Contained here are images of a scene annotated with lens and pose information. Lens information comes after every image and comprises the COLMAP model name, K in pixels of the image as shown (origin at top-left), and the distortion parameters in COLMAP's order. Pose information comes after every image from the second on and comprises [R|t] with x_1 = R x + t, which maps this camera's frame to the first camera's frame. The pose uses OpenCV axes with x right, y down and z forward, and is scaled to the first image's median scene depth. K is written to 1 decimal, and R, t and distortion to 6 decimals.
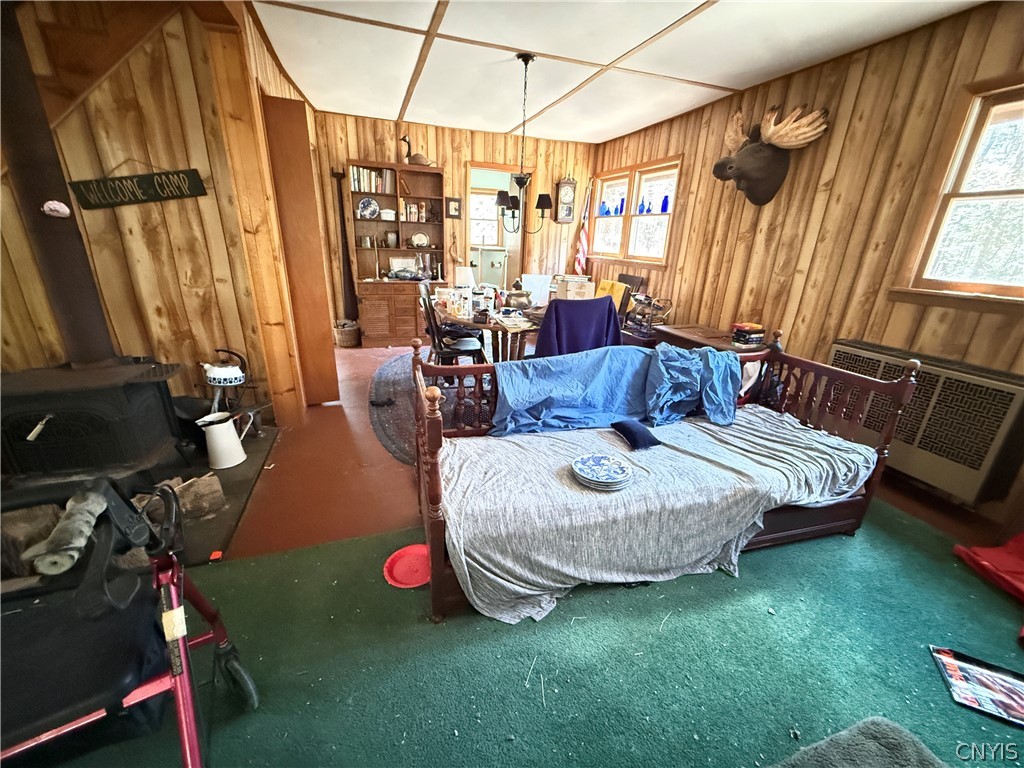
lens RADIAL K [[409.2, 0, 512.0], [0, 409.2, 384.0], [0, 0, 1]] dist [0.001195, -0.000475]
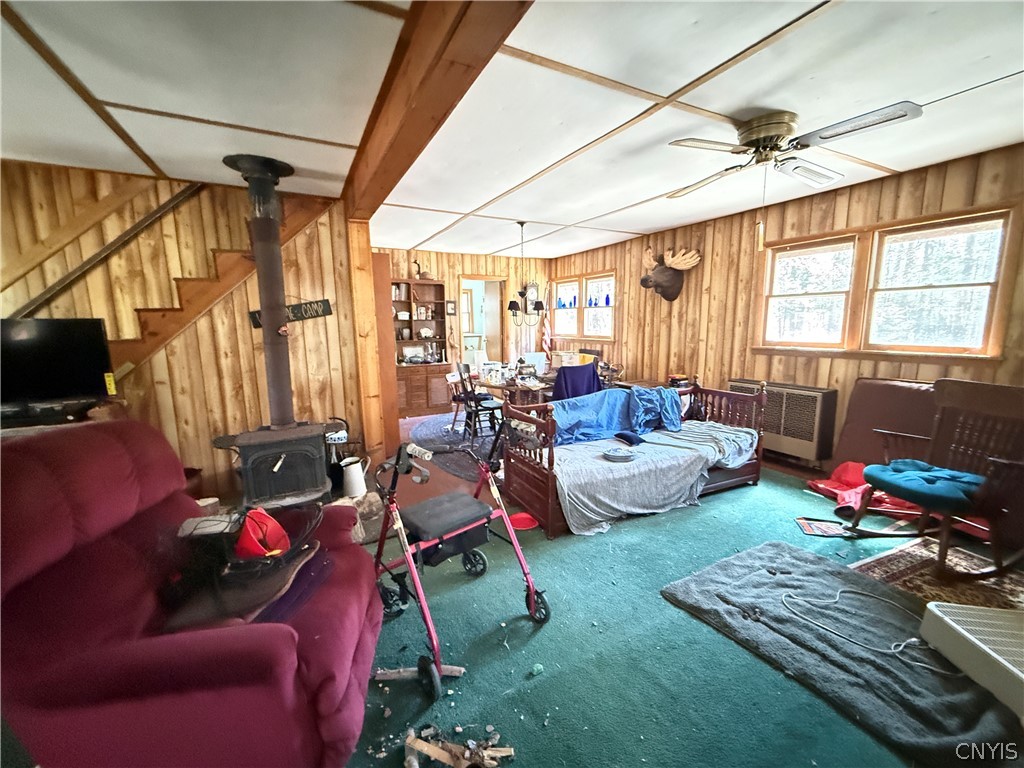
lens RADIAL K [[409.2, 0, 512.0], [0, 409.2, 384.0], [0, 0, 1]] dist [0.001195, -0.000475]
pose [[0.985760, -0.073138, 0.151419, -0.293284], [0.100389, 0.978348, -0.180992, 0.111394], [-0.134903, 0.193615, 0.971758, -0.437157]]
